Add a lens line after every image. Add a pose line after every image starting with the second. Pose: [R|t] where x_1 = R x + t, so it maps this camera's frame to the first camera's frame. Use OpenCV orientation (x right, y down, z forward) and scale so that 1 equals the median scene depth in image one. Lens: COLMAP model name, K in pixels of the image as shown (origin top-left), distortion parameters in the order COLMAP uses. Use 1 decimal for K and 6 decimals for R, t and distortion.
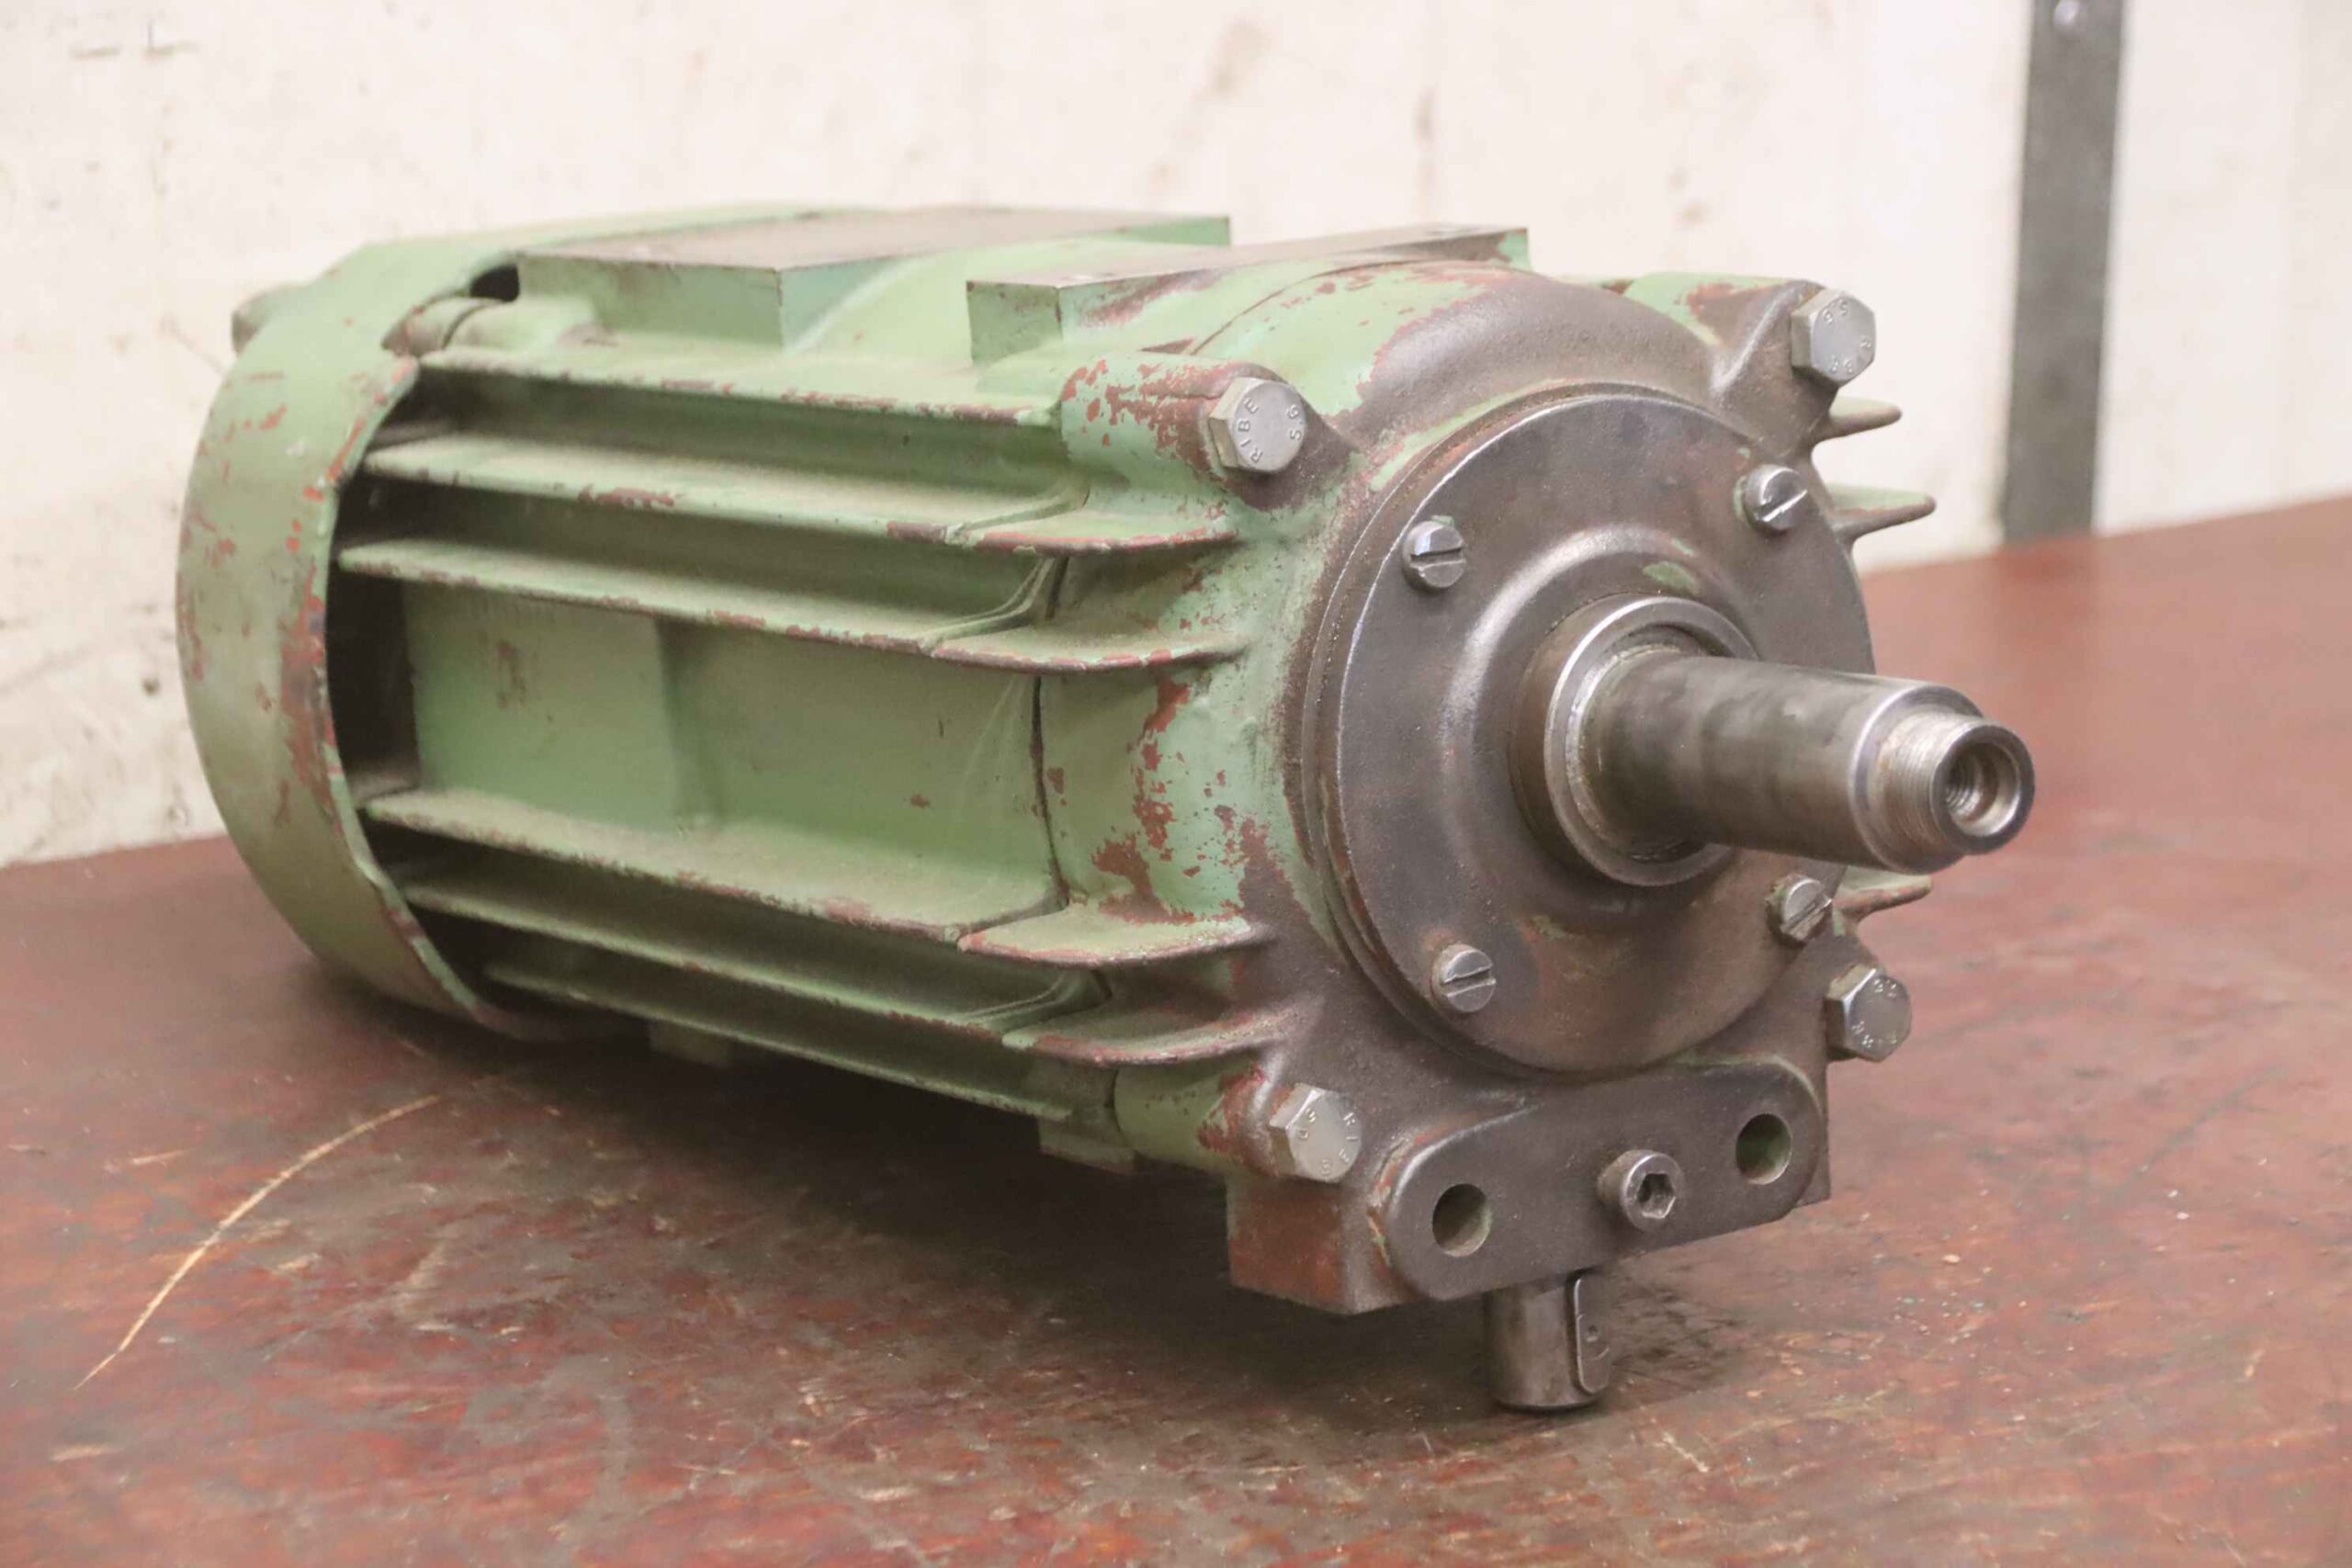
lens RADIAL K [[6574.5, 0, 1175.1], [0, 6574.5, 781.3], [0, 0, 1]] dist [0.568222, 0.000000]
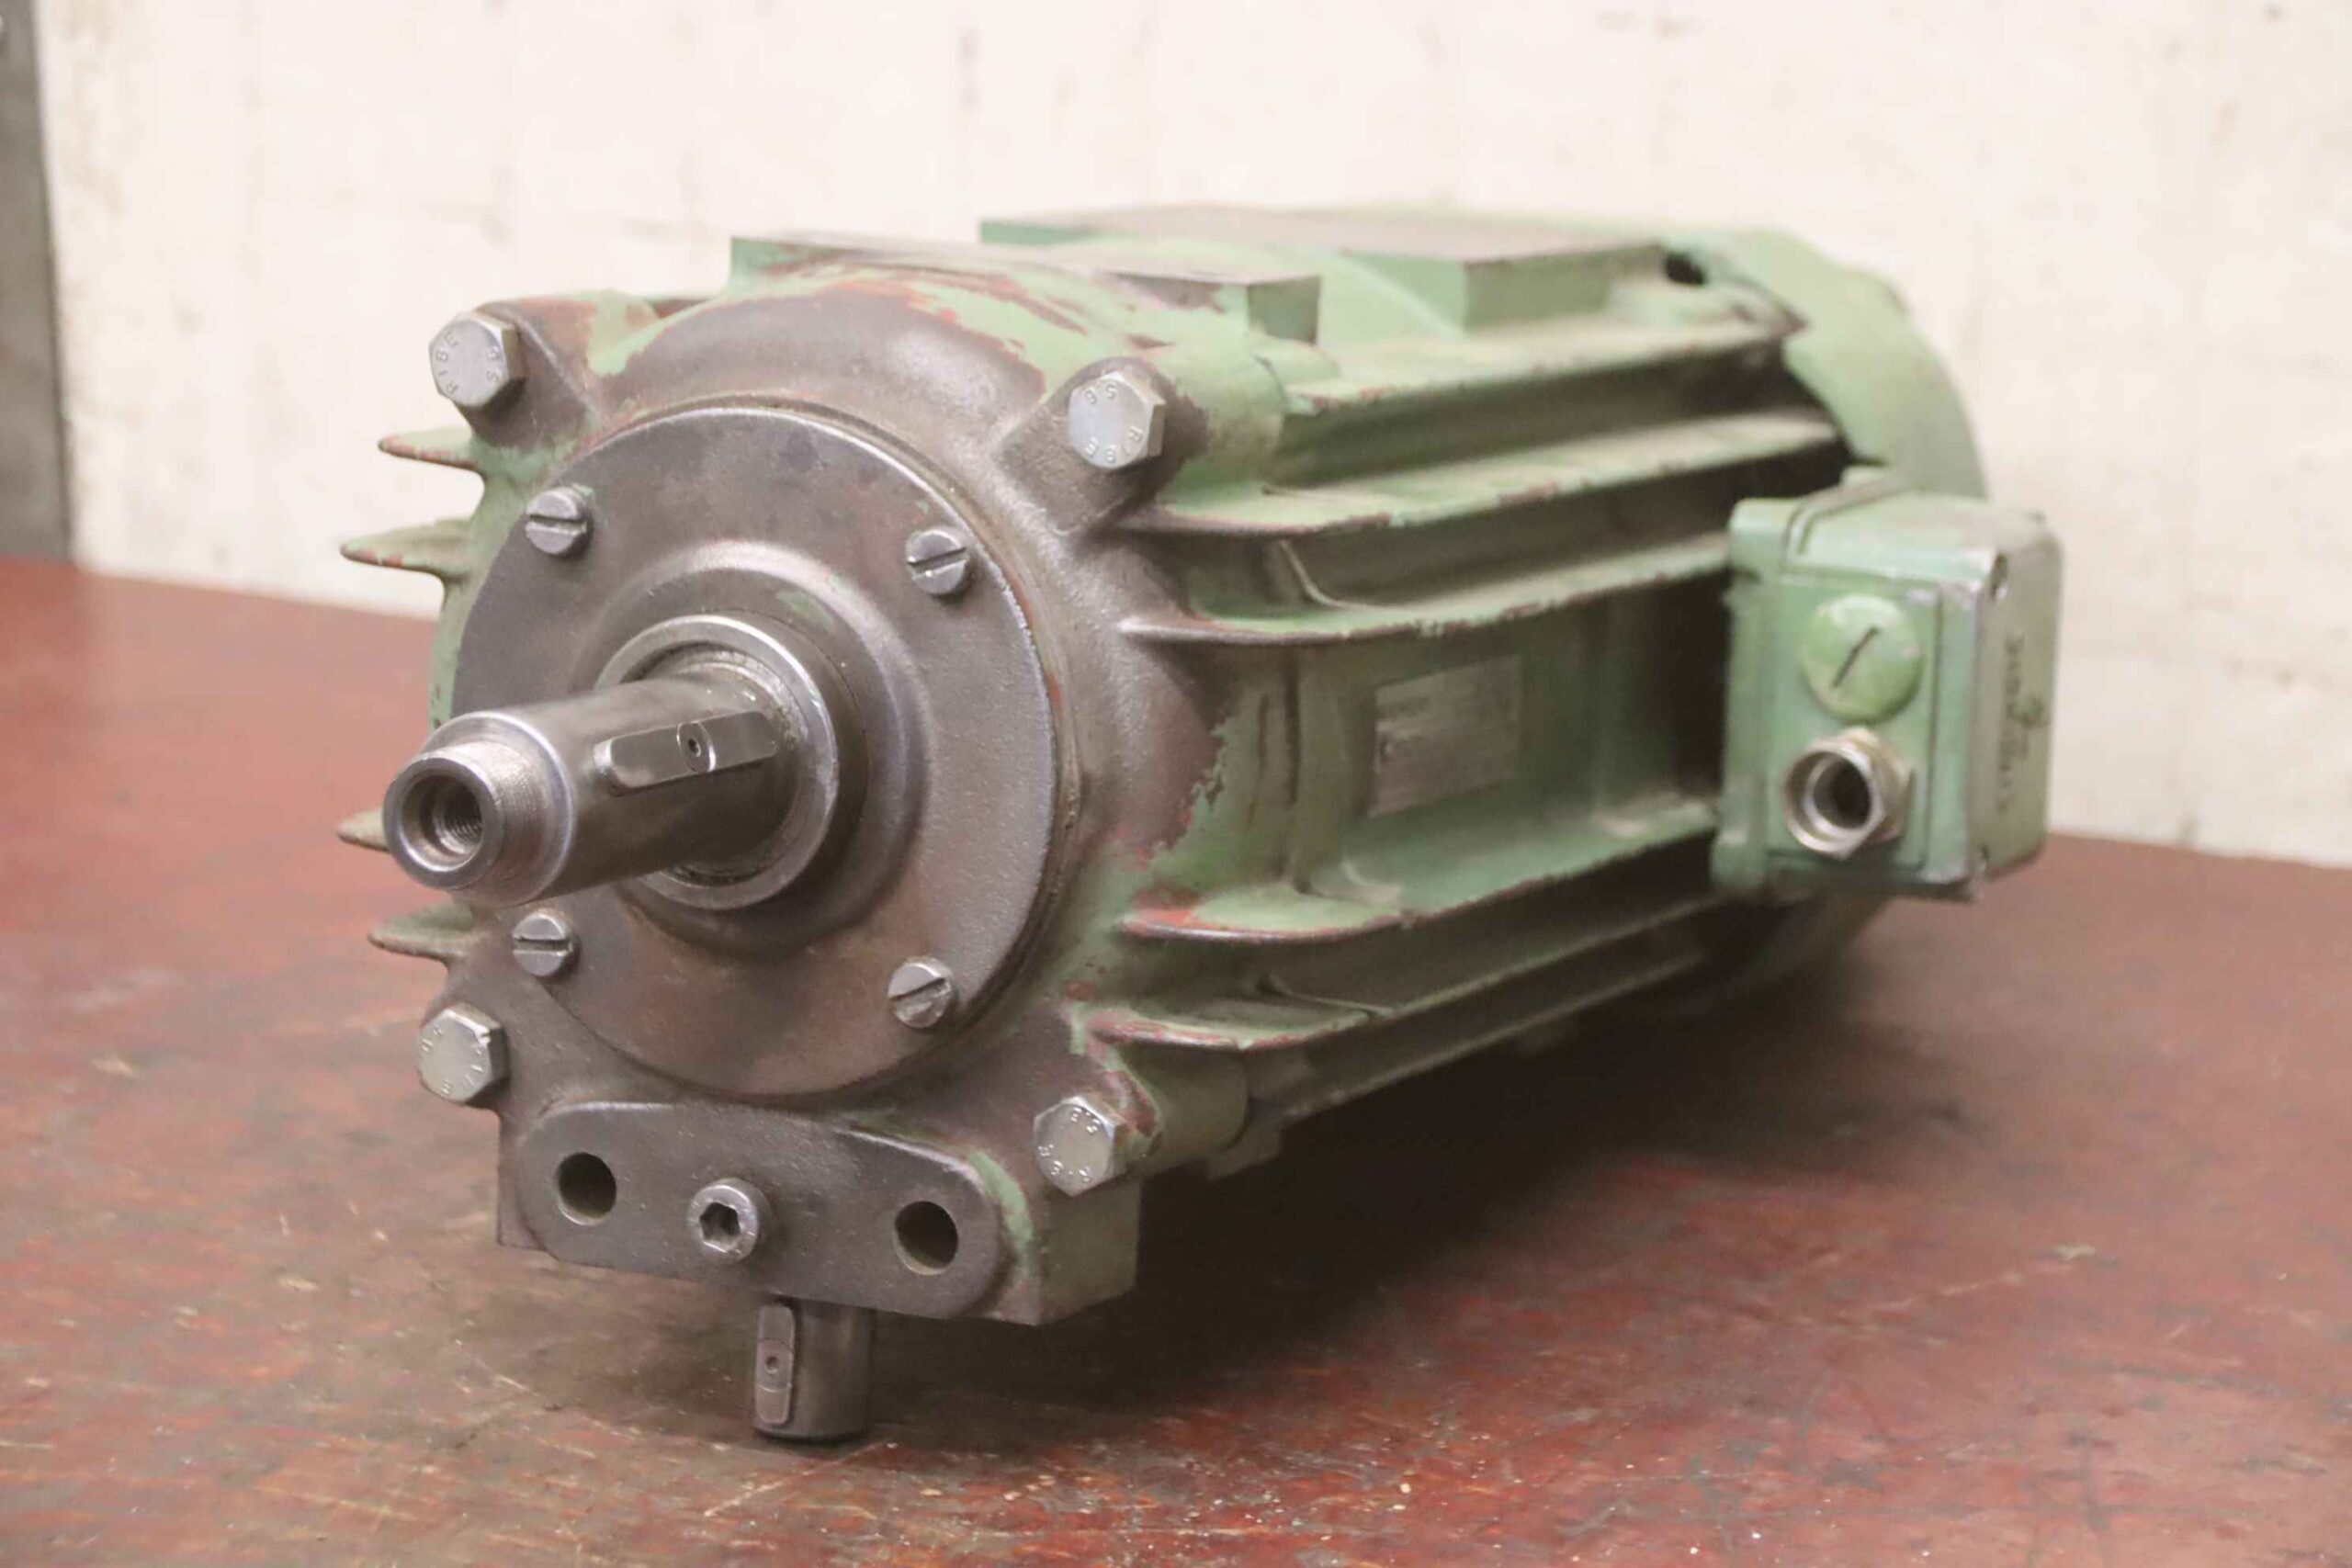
lens RADIAL K [[6574.5, 0, 1165.7], [0, 6574.5, 773.8], [0, 0, 1]] dist [0.568222, 0.000000]
pose [[0.497915, 0.221501, -0.838461, 0.936142], [-0.225320, 0.966671, 0.121566, -0.139840], [0.837443, 0.128392, 0.531229, 0.539603]]
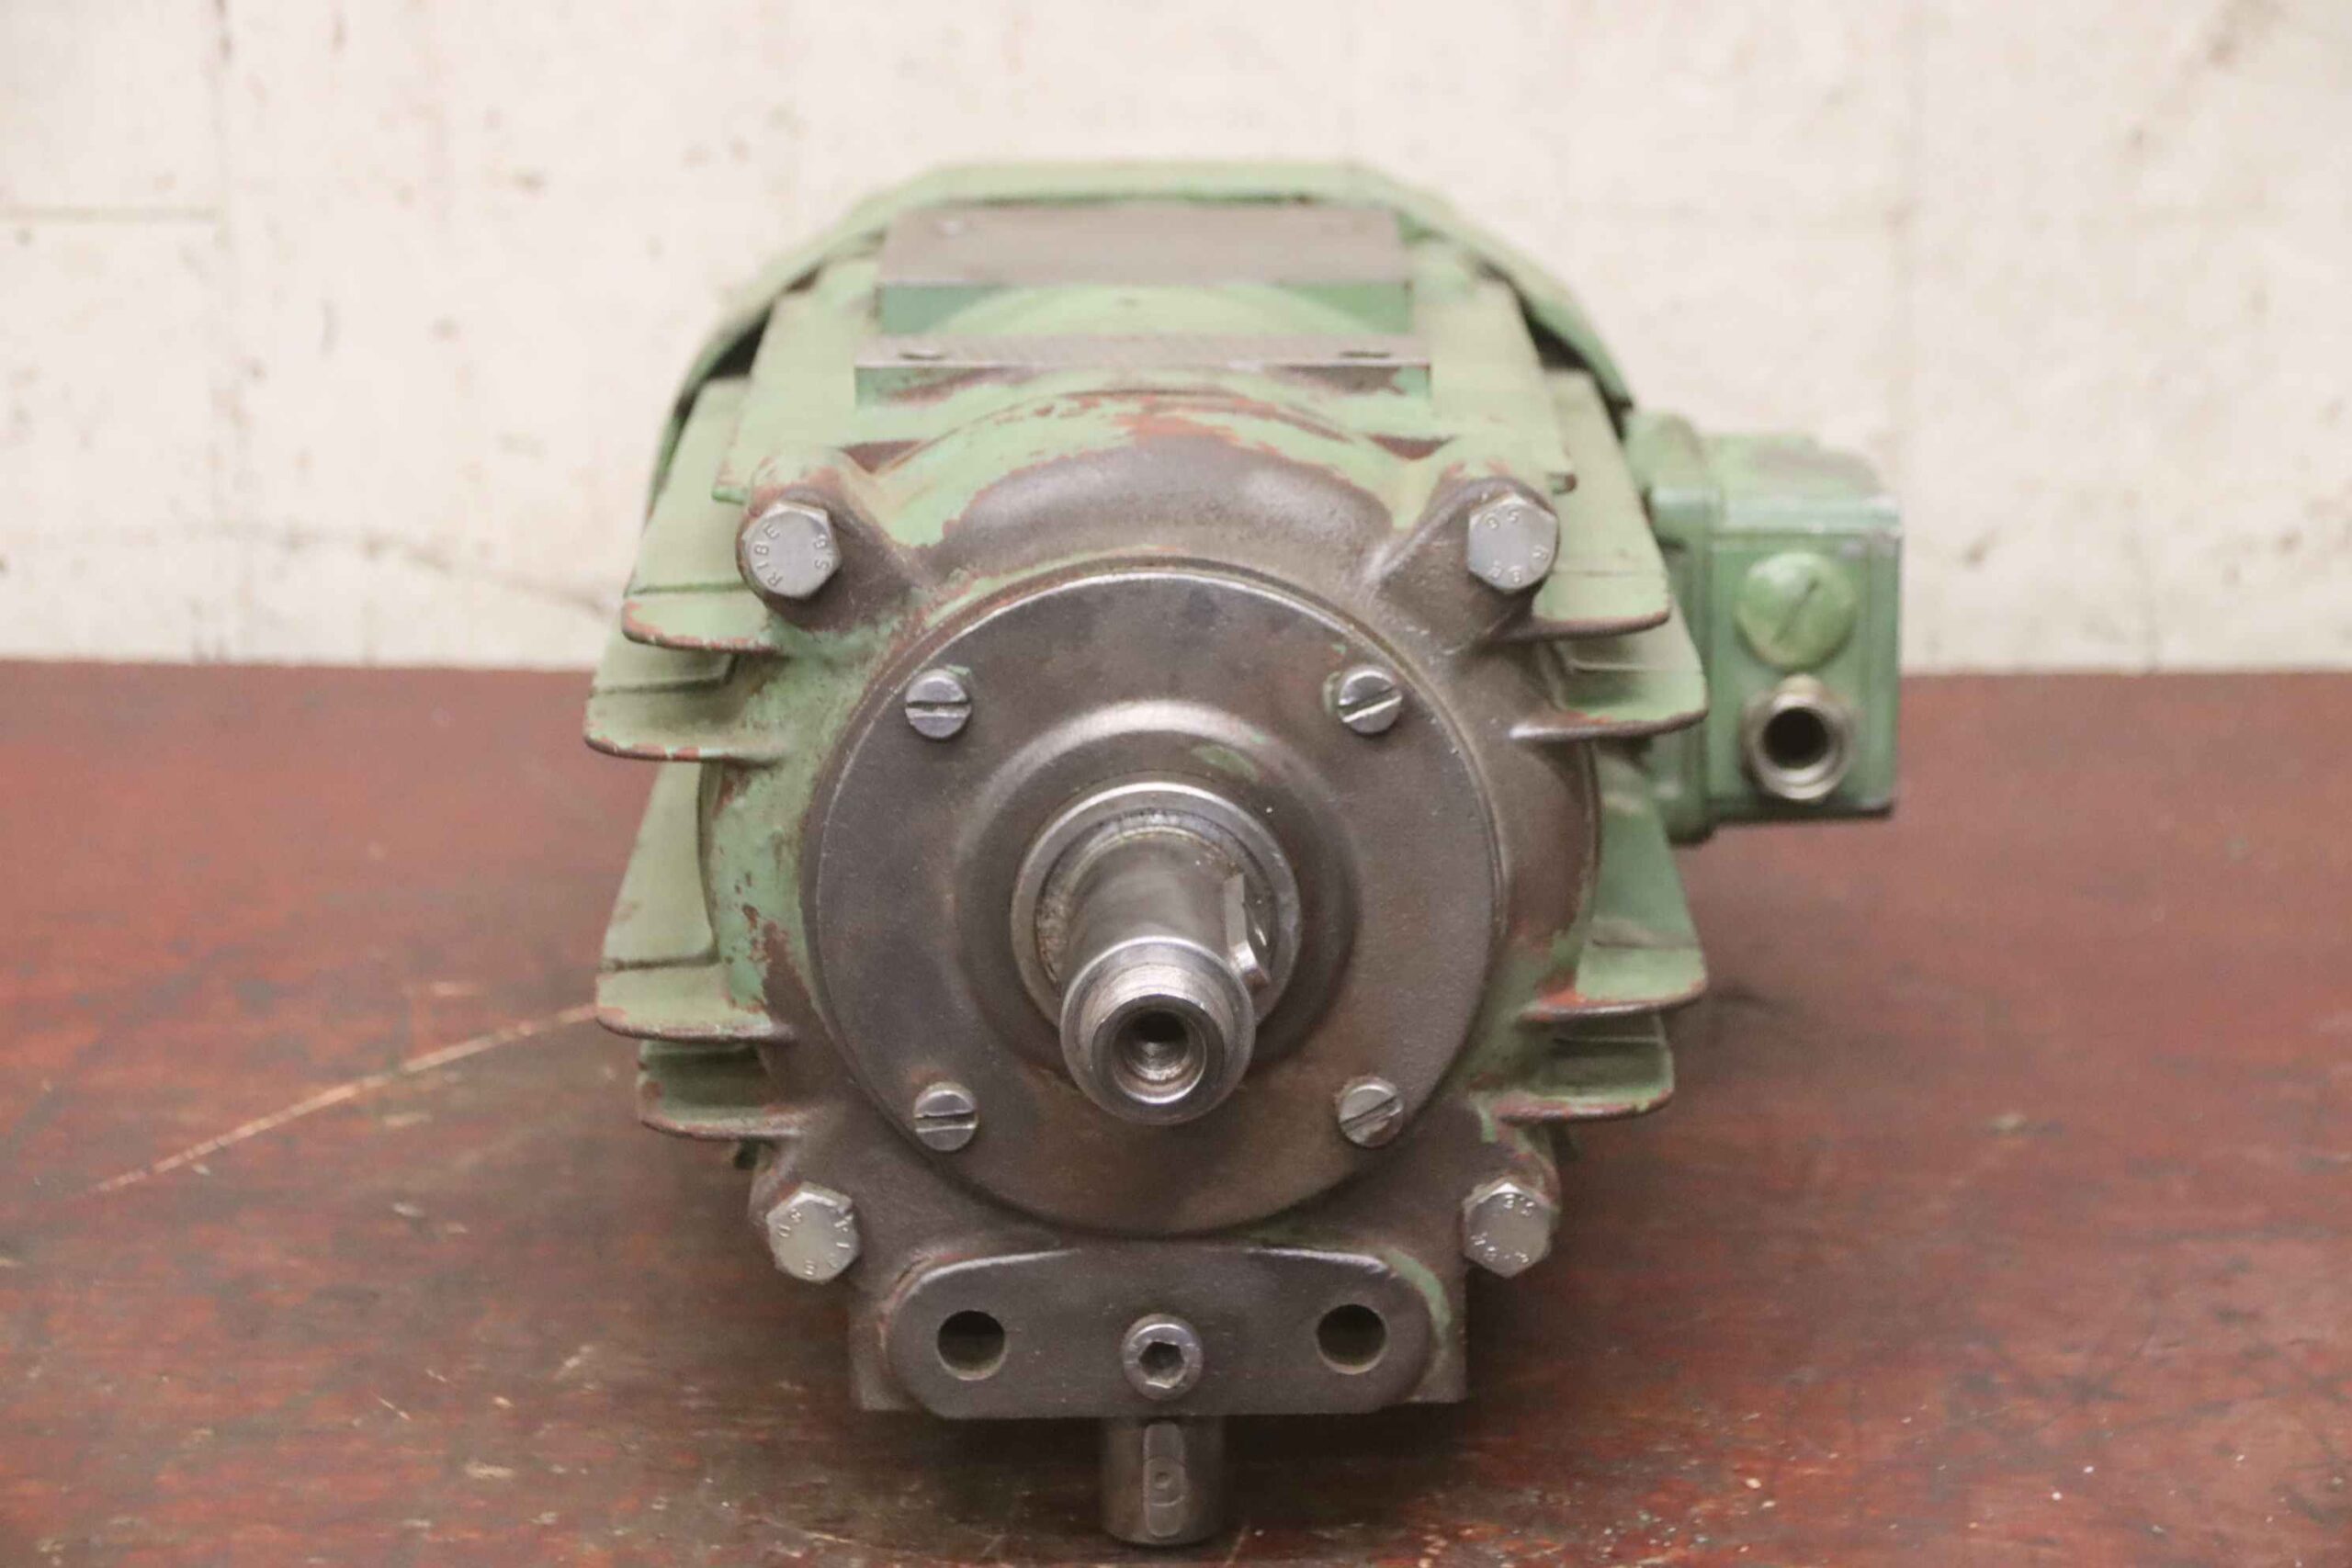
lens RADIAL K [[6943.2, 0, 1195.6], [0, 6943.2, 788.0], [0, 0, 1]] dist [0.524110, 0.000000]
pose [[0.831239, 0.188605, -0.522944, 0.627310], [-0.142727, 0.981562, 0.127140, -0.161583], [0.537281, -0.031045, 0.842832, 0.120216]]
